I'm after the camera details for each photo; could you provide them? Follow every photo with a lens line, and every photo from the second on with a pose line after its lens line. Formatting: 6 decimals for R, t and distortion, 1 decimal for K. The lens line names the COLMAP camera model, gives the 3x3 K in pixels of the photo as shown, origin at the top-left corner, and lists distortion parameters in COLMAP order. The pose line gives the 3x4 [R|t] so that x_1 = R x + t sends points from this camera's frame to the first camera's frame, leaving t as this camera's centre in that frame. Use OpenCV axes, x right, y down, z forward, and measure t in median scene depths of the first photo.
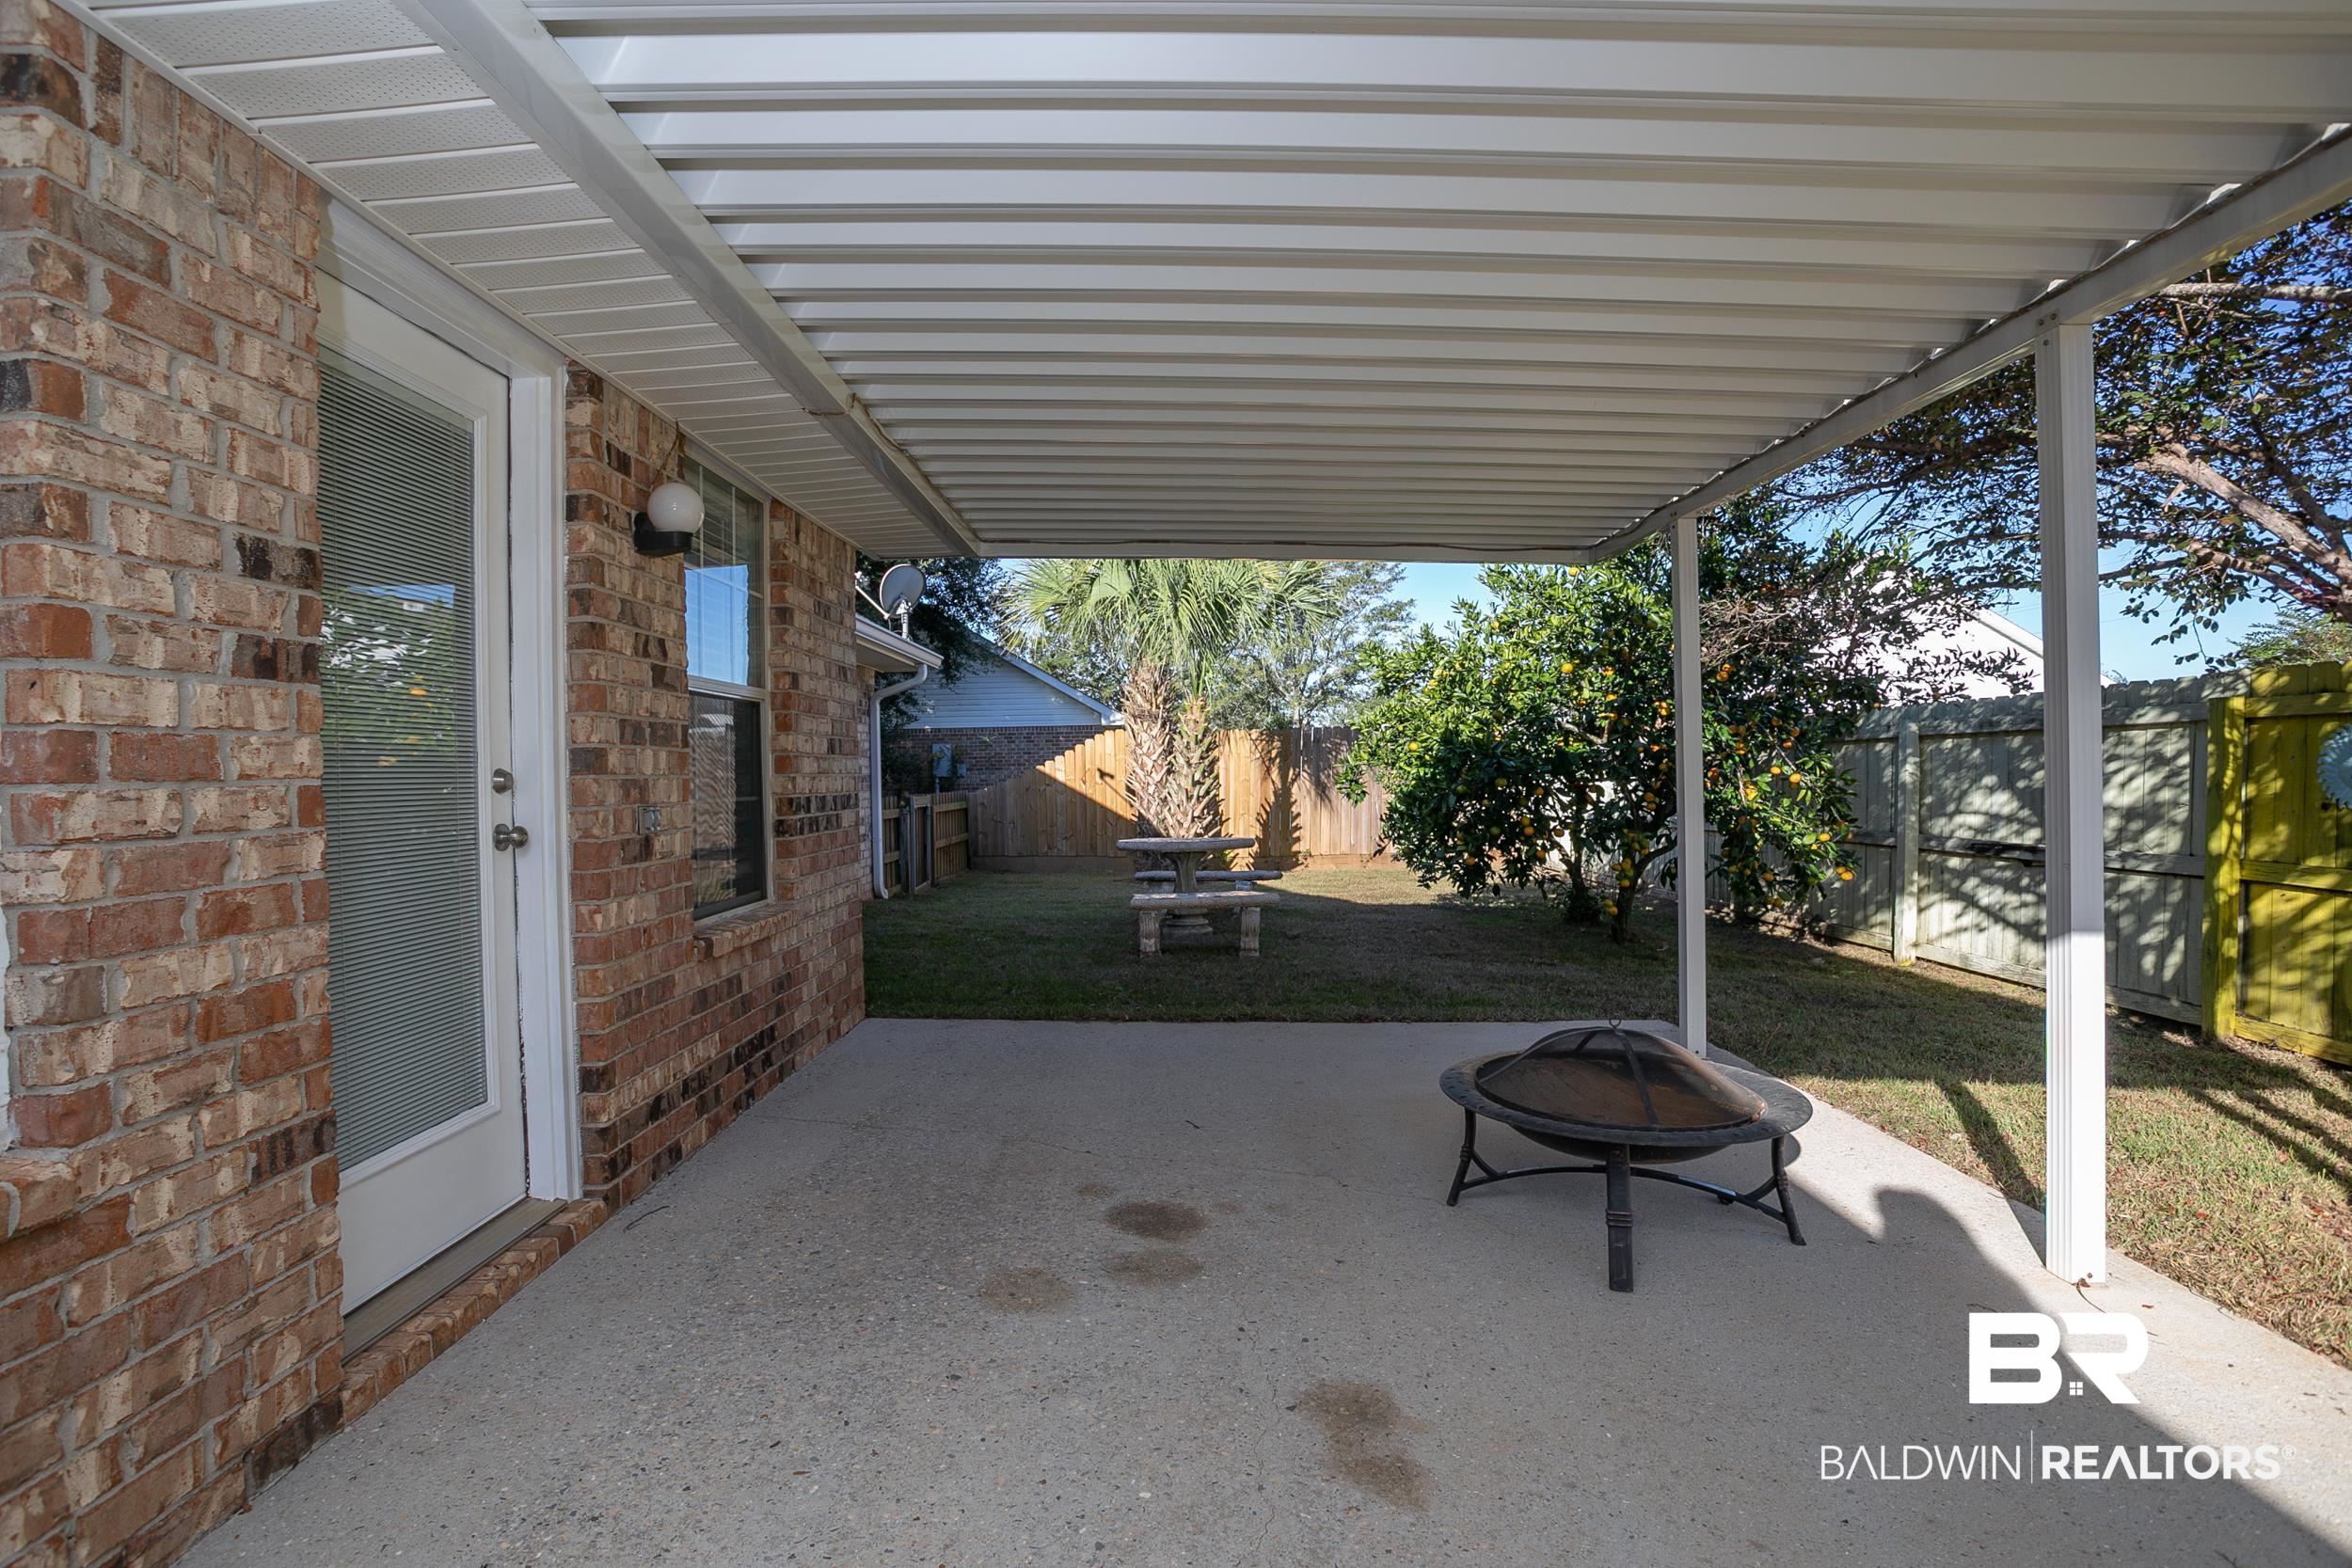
lens RADIAL K [[1139.7, 0, 1182.8], [0, 1139.7, 775.5], [0, 0, 1]] dist [-0.054586, 0.032679]
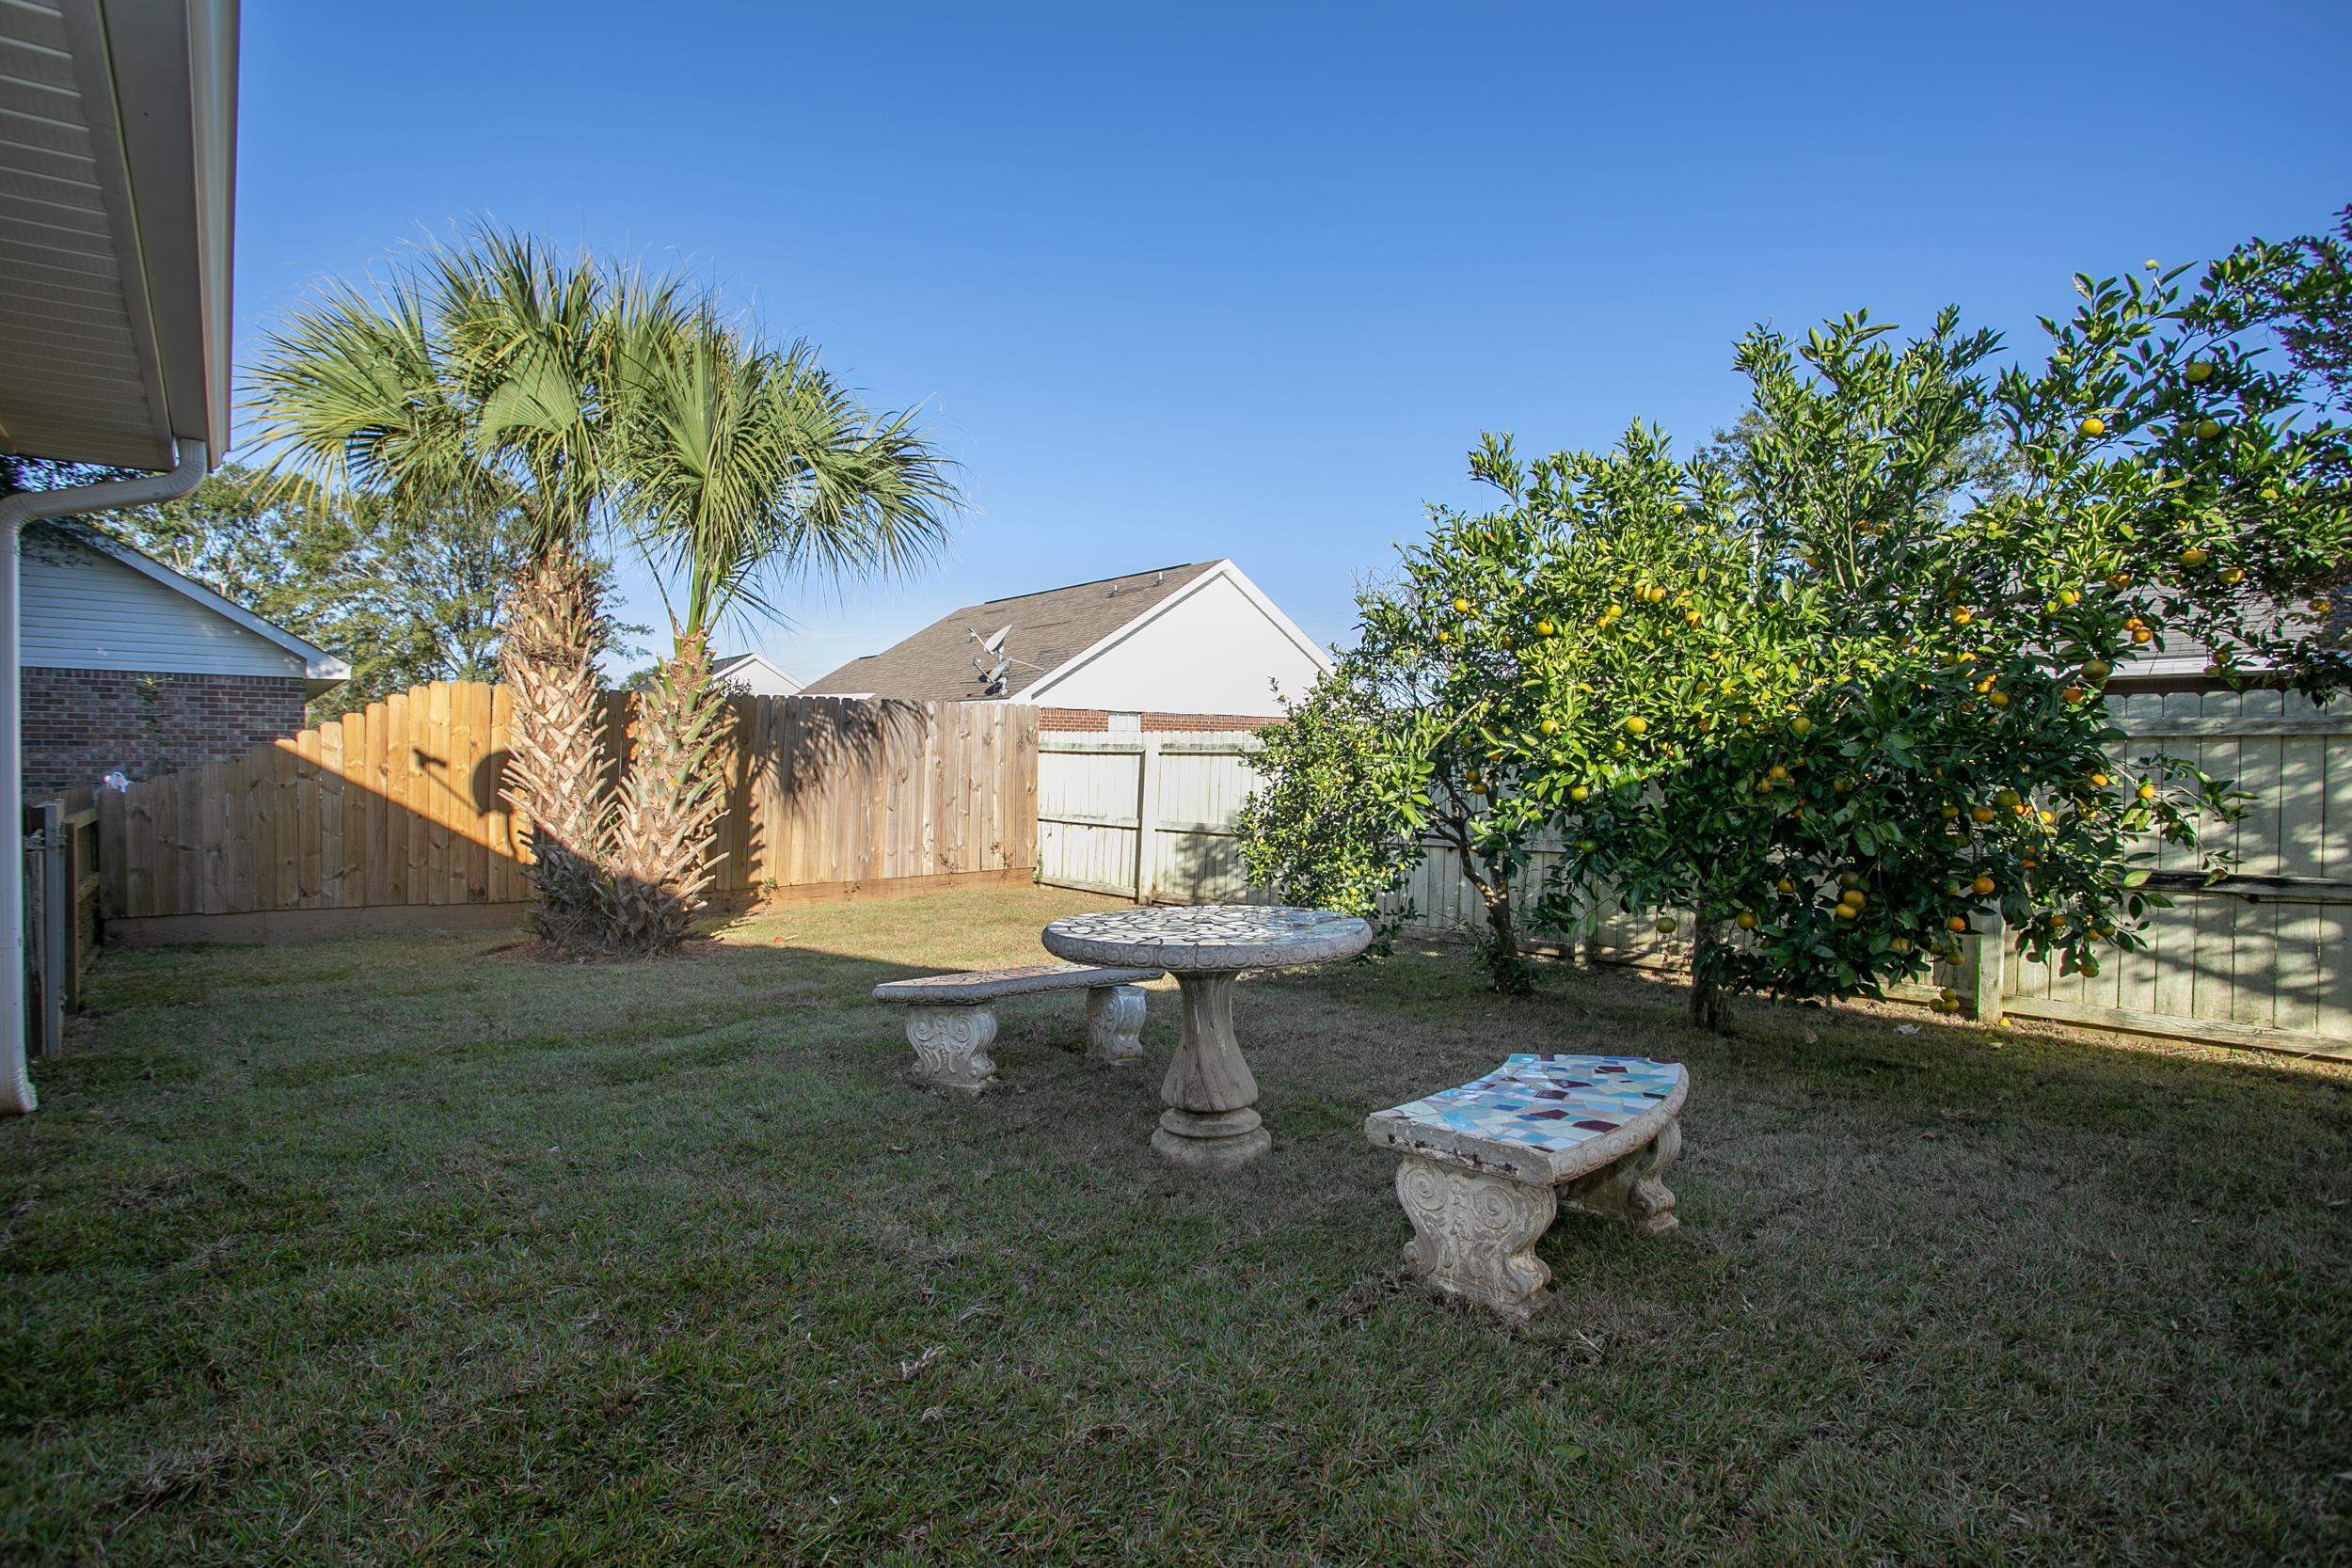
lens RADIAL K [[1156.0, 0, 1176.0], [0, 1156.0, 784.0], [0, 0, 1]] dist [-0.076520, 0.033810]
pose [[0.768122, 0.009809, 0.640228, -0.139894], [-0.017674, 0.999826, 0.005886, 0.001527], [-0.640059, -0.015836, 0.768162, 0.339090]]
